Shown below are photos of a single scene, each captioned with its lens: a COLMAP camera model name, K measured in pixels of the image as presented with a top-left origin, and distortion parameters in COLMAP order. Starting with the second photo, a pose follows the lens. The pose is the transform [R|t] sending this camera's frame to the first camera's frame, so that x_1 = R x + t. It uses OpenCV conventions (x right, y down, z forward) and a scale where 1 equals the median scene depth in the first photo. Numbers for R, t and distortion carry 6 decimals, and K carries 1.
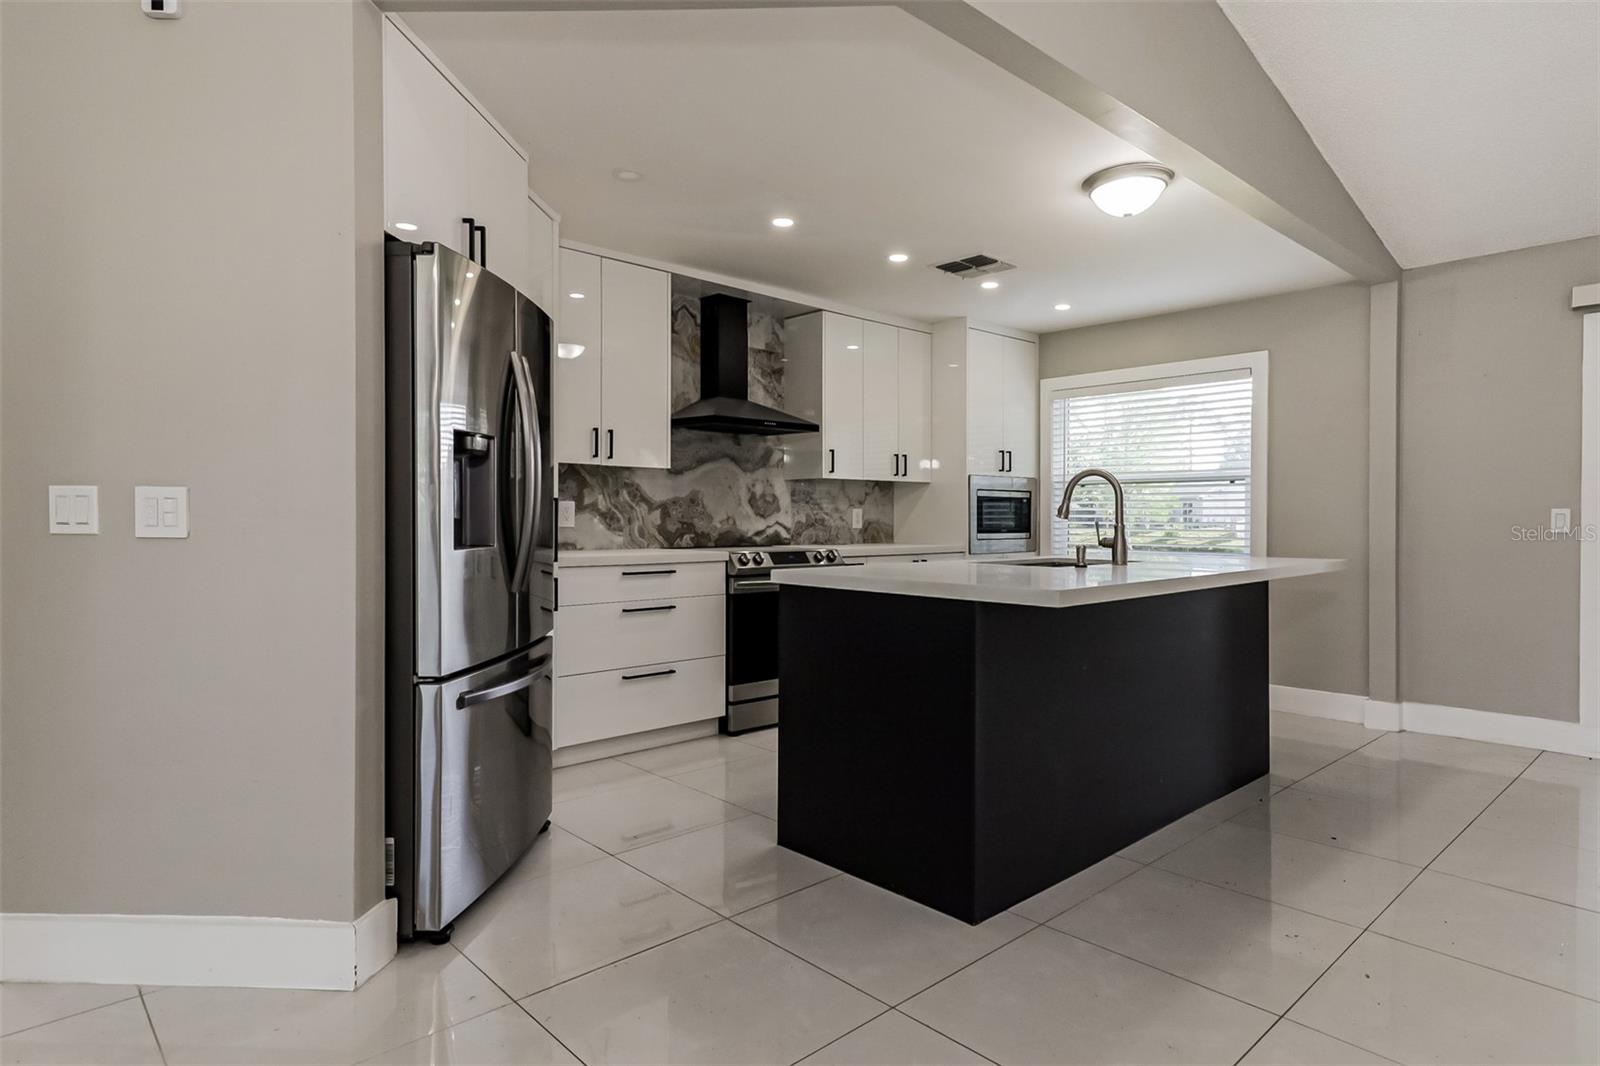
lens RADIAL K [[880.4, 0, 810.8], [0, 880.4, 522.3], [0, 0, 1]] dist [0.001394, 0.002133]
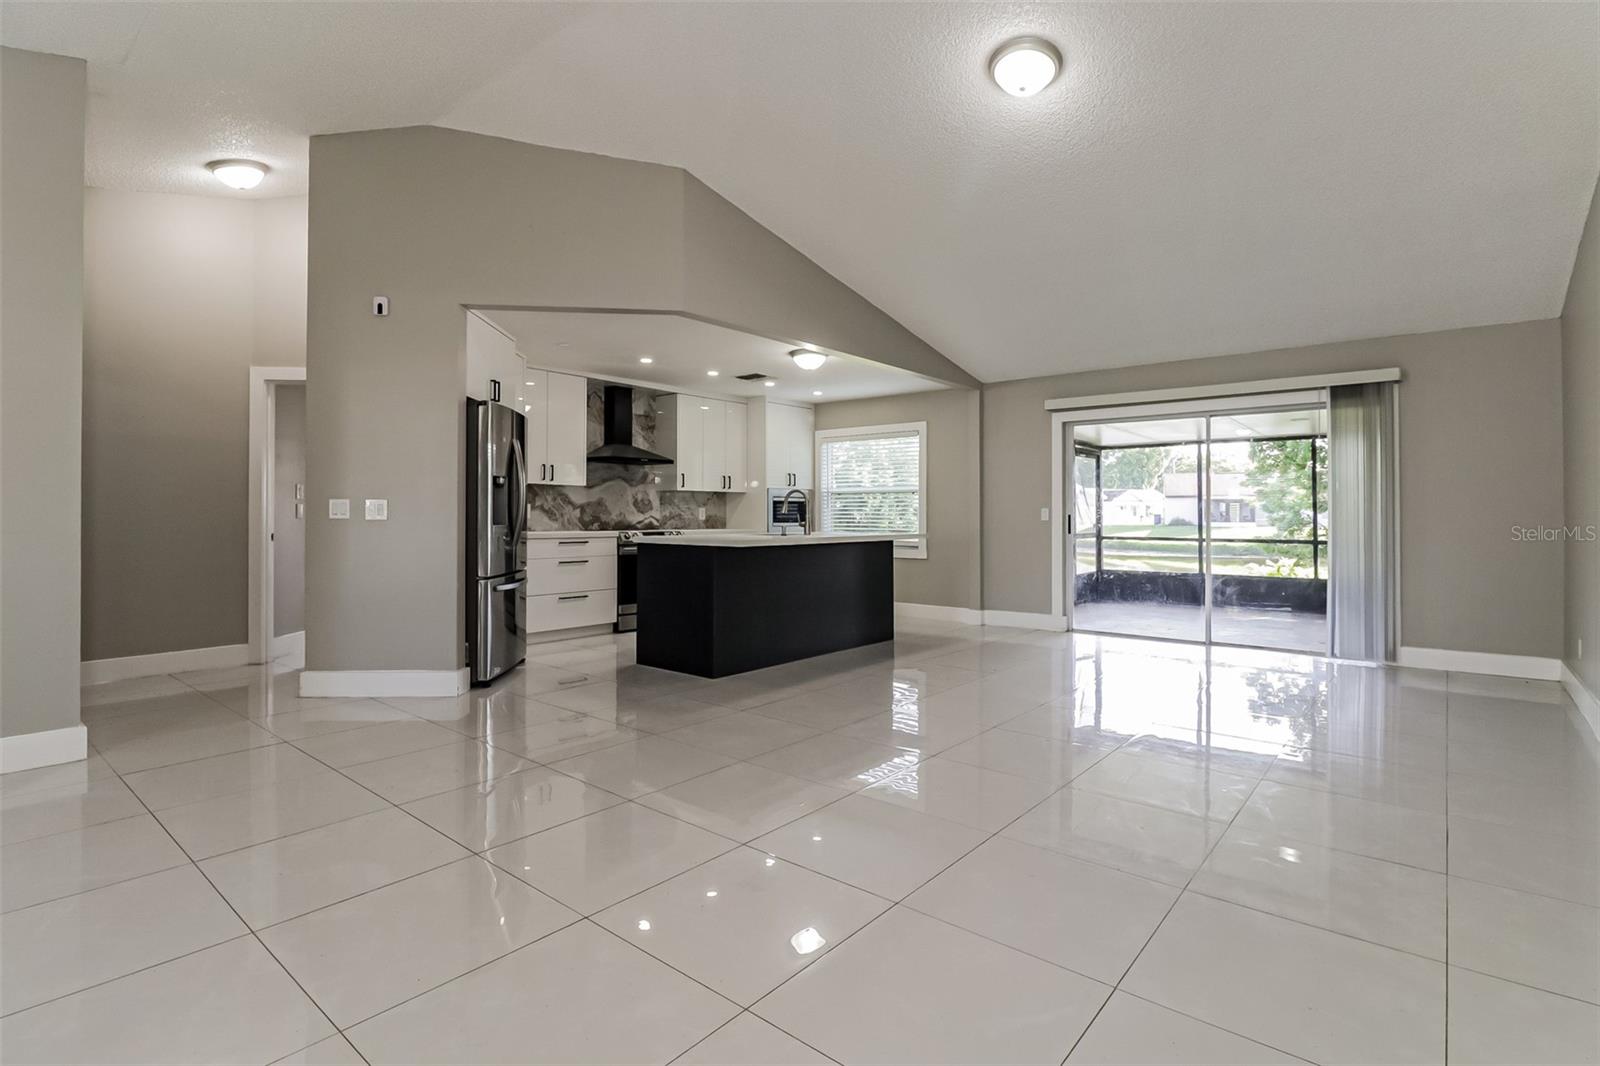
lens RADIAL K [[748.6, 0, 819.6], [0, 748.6, 507.8], [0, 0, 1]] dist [-0.006345, -0.003830]
pose [[0.989782, 0.000528, 0.142588, 0.157419], [0.001655, 0.999883, -0.015187, 0.013023], [-0.142579, 0.015267, 0.989666, -0.960176]]
